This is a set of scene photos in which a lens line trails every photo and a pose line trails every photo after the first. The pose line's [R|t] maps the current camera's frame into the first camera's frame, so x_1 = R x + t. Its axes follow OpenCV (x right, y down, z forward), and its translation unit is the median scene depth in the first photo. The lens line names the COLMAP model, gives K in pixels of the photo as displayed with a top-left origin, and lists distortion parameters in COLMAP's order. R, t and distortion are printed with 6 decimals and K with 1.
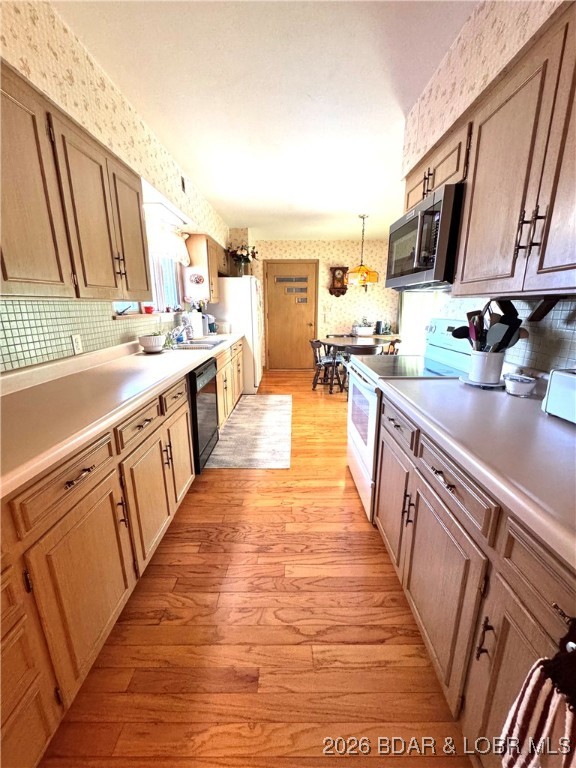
lens RADIAL K [[303.6, 0, 288.4], [0, 303.6, 382.6], [0, 0, 1]] dist [-0.004901, 0.000726]
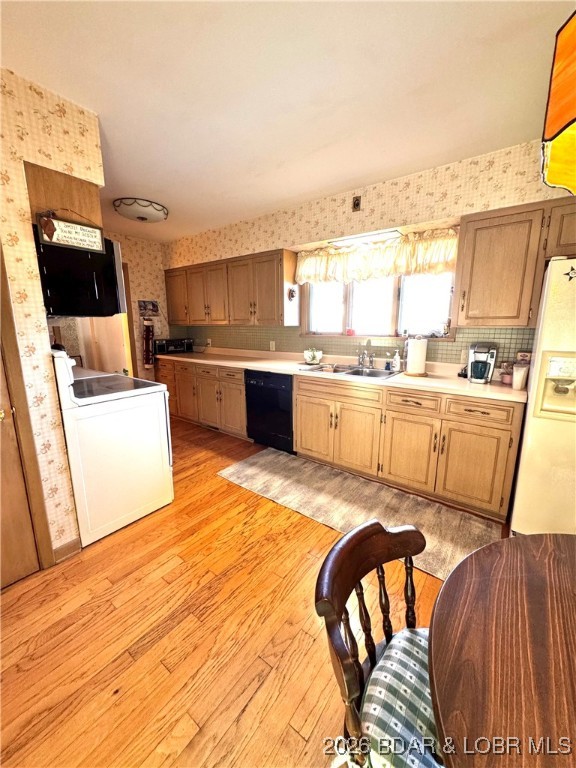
lens RADIAL K [[303.6, 0, 286.9], [0, 303.6, 384.2], [0, 0, 1]] dist [-0.004901, 0.000726]
pose [[-0.601716, 0.160947, -0.782326, 0.543067], [-0.190841, 0.922144, 0.336495, -0.363357], [0.775575, 0.351775, -0.524154, 1.361723]]
